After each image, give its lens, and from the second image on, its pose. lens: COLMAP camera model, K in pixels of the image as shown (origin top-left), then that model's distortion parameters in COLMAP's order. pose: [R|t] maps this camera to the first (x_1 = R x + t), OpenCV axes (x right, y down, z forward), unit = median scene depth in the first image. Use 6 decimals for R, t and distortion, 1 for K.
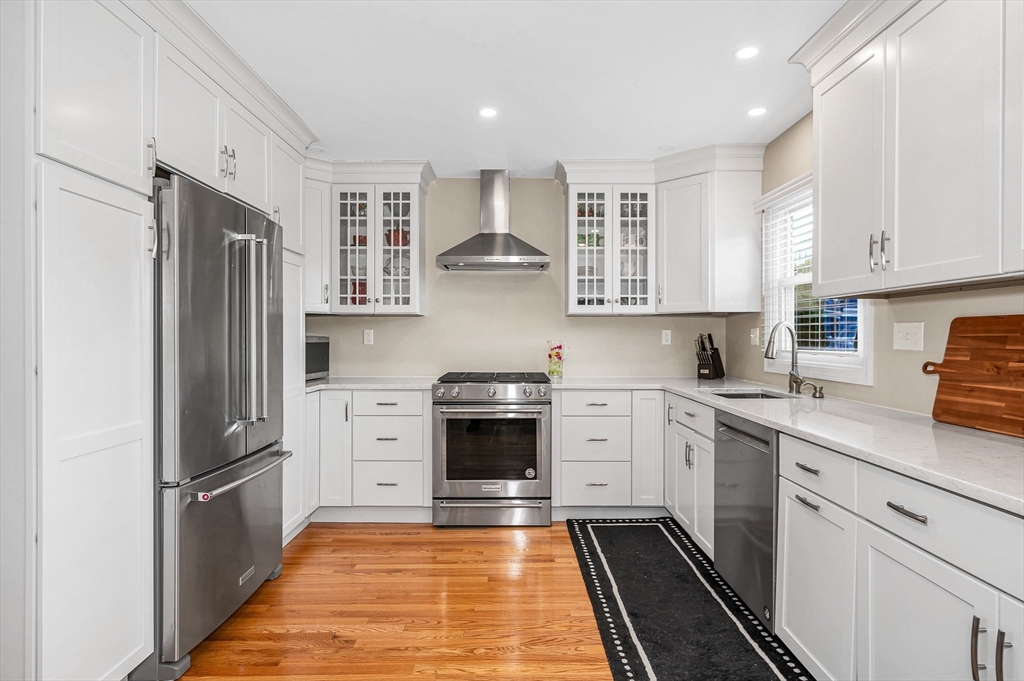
lens RADIAL K [[635.7, 0, 515.2], [0, 635.7, 346.7], [0, 0, 1]] dist [-0.004980, 0.006110]
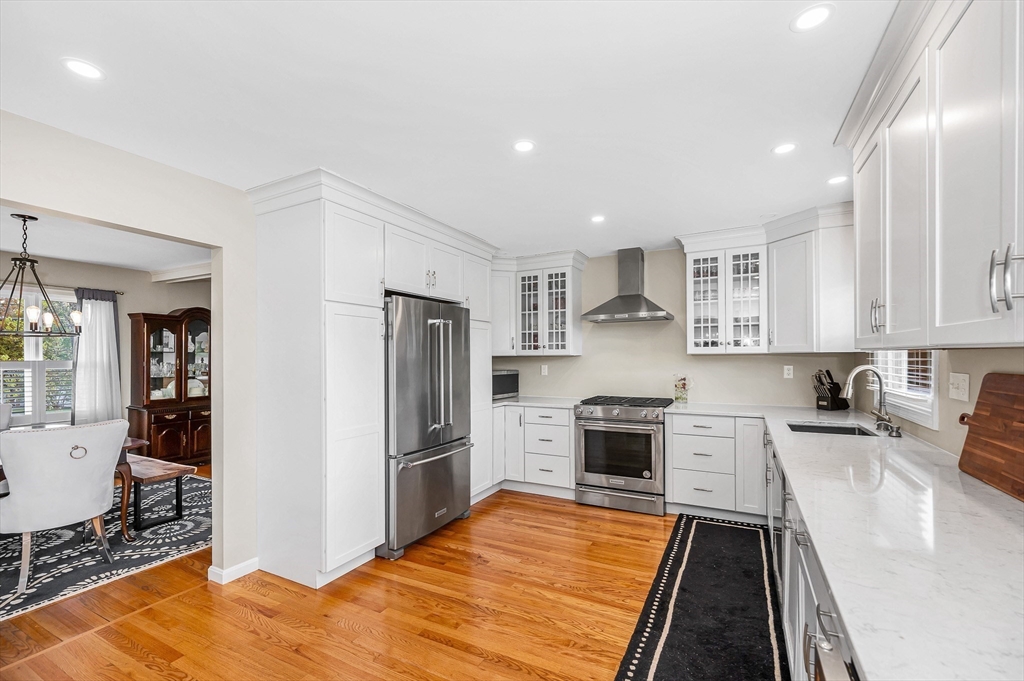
lens RADIAL K [[476.2, 0, 457.7], [0, 476.2, 362.4], [0, 0, 1]] dist [0.003319, 0.000430]
pose [[0.854137, -0.001800, -0.520046, 0.216944], [0.000553, 0.999997, -0.002553, -0.037182], [0.520049, 0.001893, 0.854135, -0.073254]]
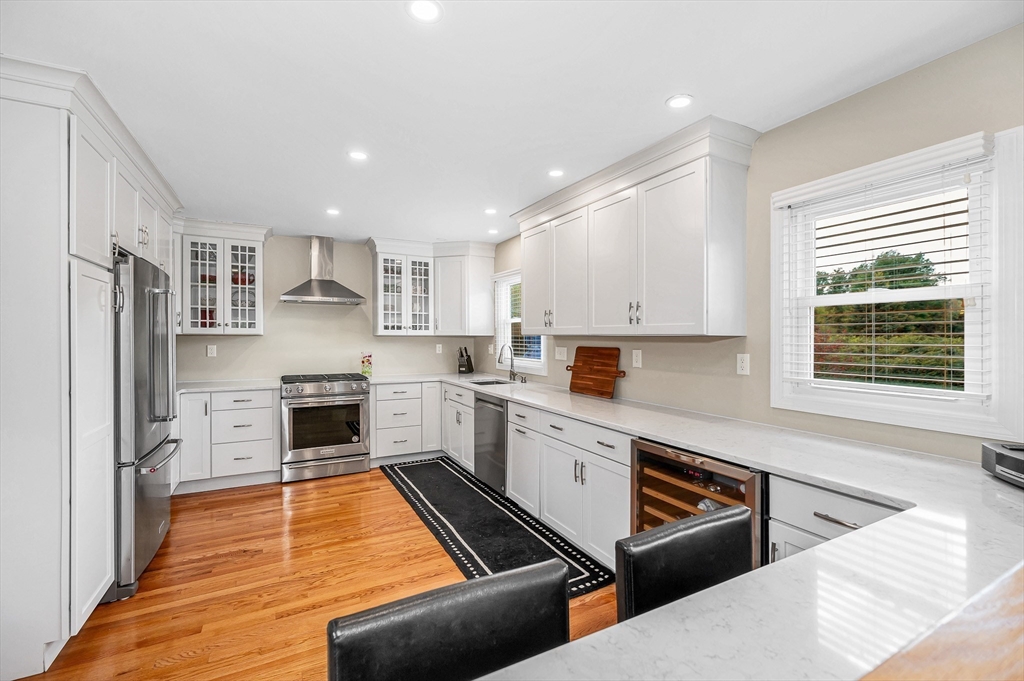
lens RADIAL K [[476.2, 0, 575.8], [0, 476.2, 344.8], [0, 0, 1]] dist [0.003319, 0.000430]
pose [[0.846877, -0.005264, 0.531762, -0.144962], [0.003843, 0.999985, 0.003779, -0.035189], [-0.531774, -0.001156, 0.846885, -0.286317]]
